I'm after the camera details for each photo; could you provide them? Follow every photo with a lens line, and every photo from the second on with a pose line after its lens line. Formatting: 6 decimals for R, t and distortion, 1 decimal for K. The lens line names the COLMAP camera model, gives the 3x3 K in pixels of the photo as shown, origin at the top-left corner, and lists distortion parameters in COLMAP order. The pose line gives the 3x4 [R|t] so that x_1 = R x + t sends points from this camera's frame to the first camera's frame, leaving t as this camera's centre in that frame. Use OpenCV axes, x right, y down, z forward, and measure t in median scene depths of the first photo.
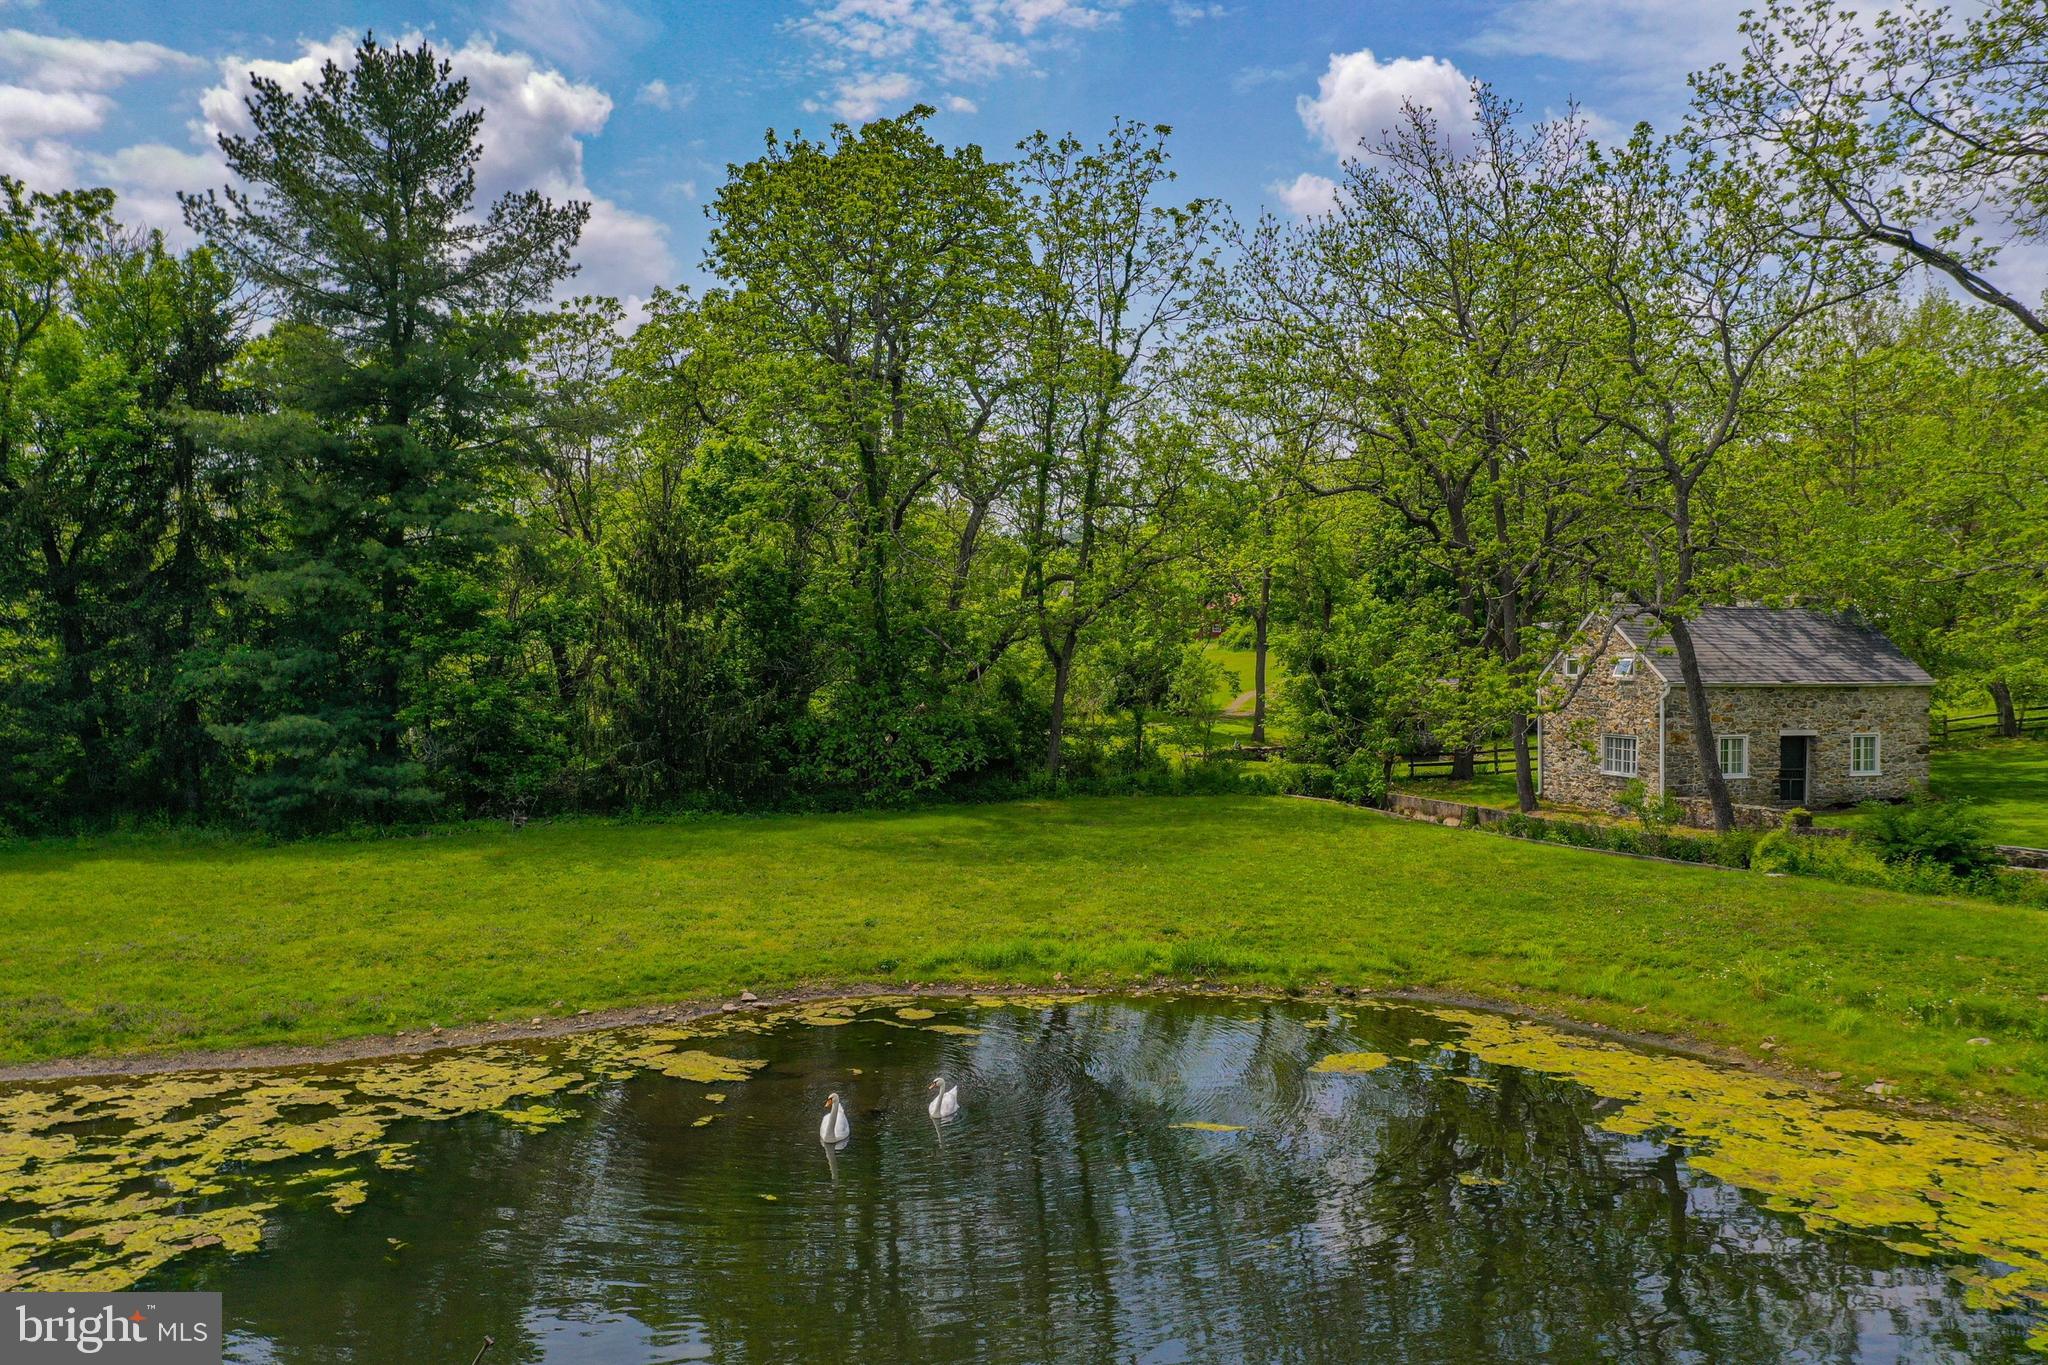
lens RADIAL K [[1622.0, 0, 1027.5], [0, 1622.0, 673.2], [0, 0, 1]] dist [0.001013, -0.007544]
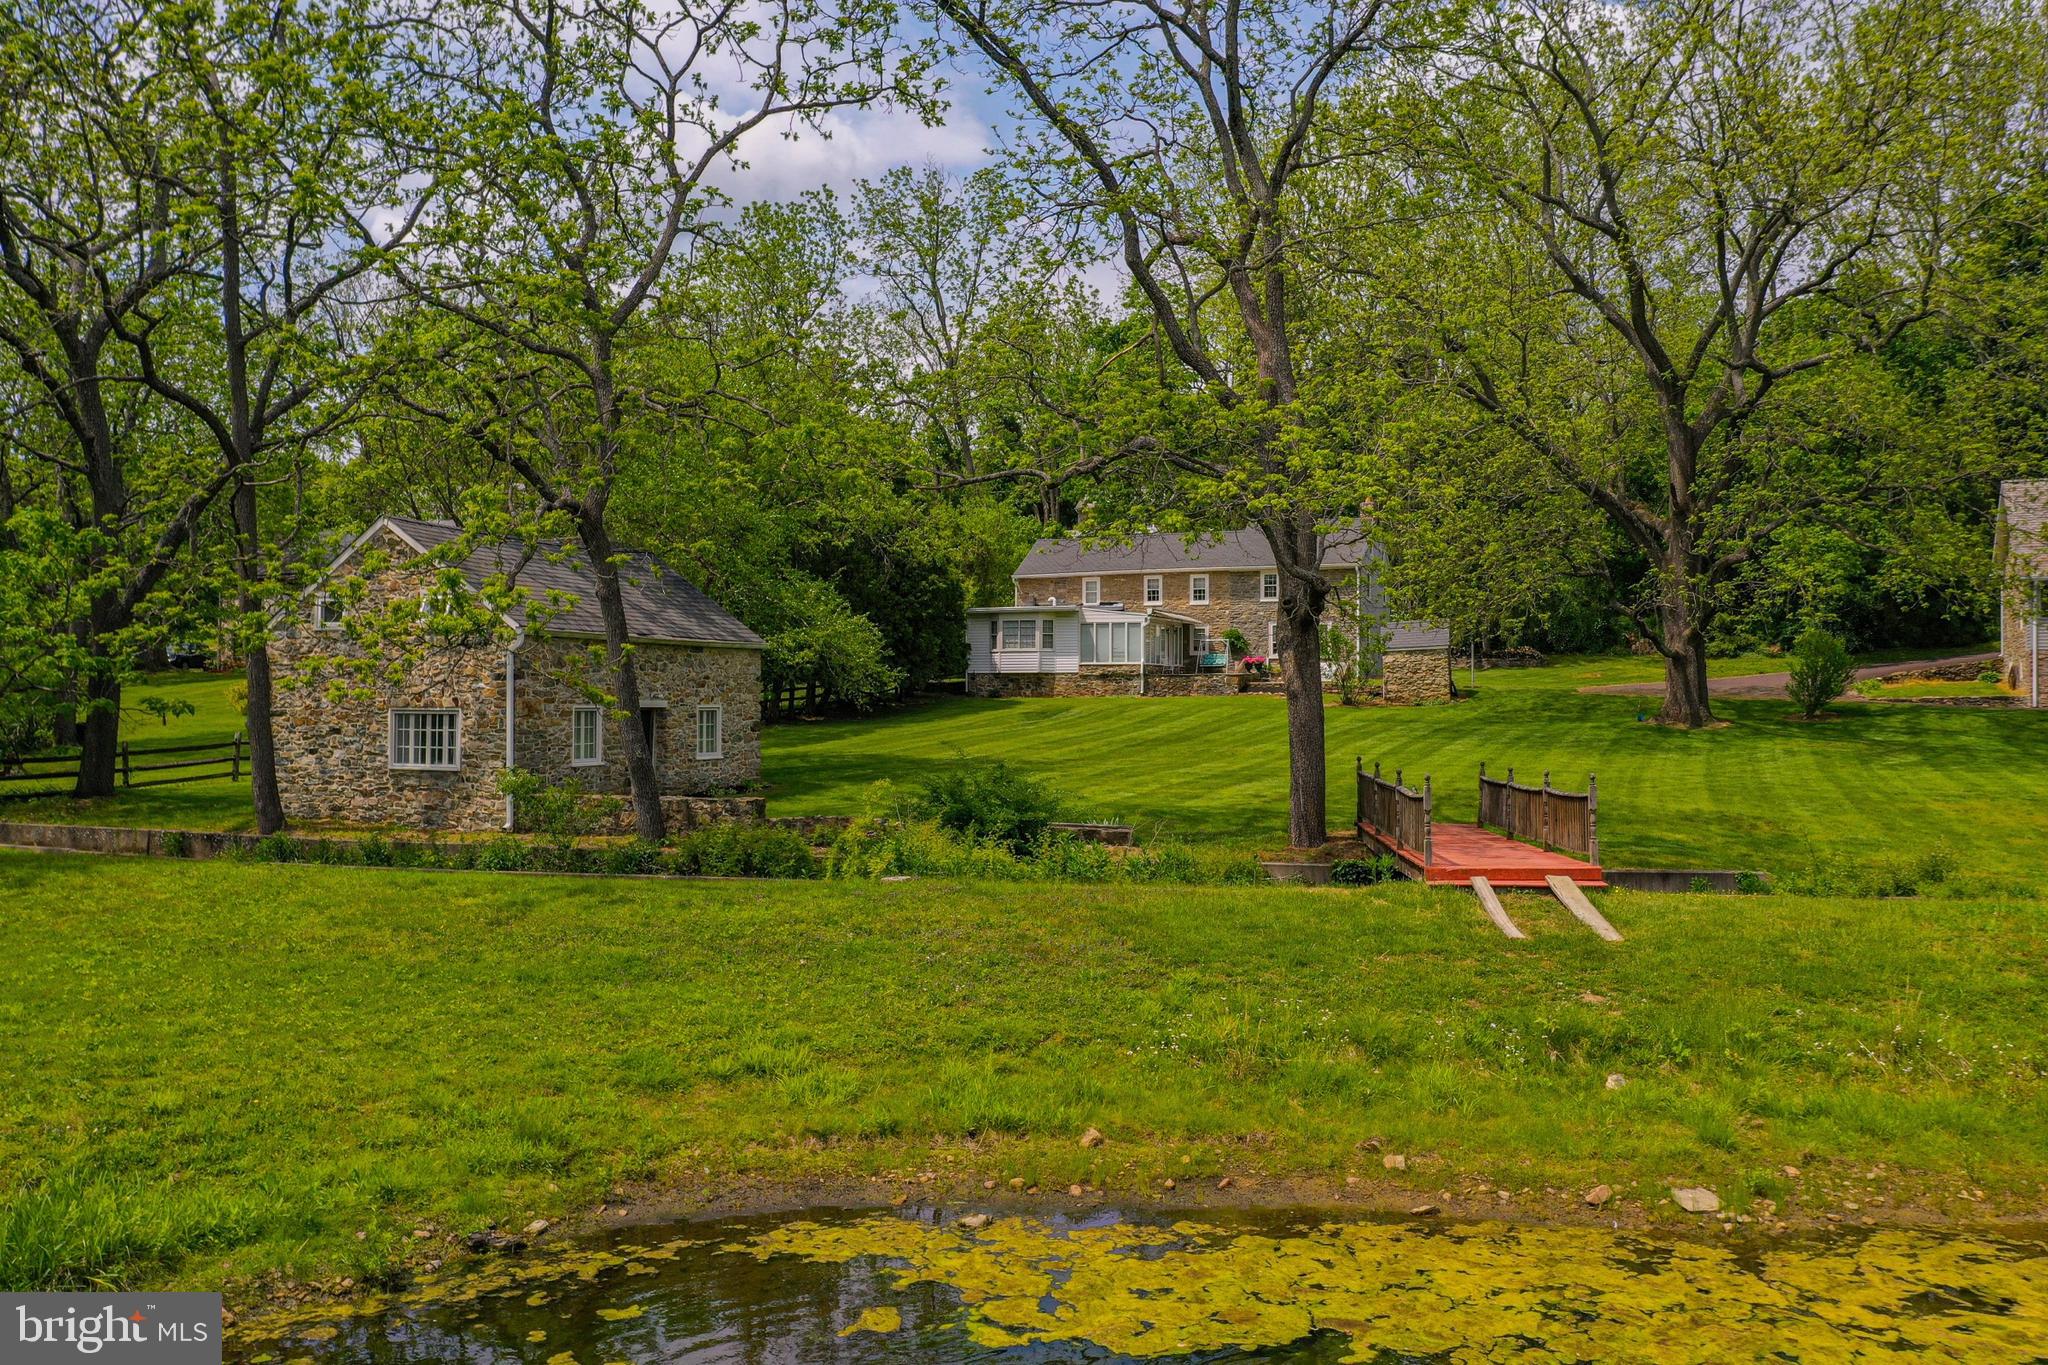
lens RADIAL K [[1622.0, 0, 1027.5], [0, 1622.0, 673.2], [0, 0, 1]] dist [0.001013, -0.007544]
pose [[0.589109, 0.017505, 0.807864, -0.034832], [0.003225, 0.999706, -0.024013, 0.040930], [-0.808047, 0.016752, 0.588880, 0.405710]]
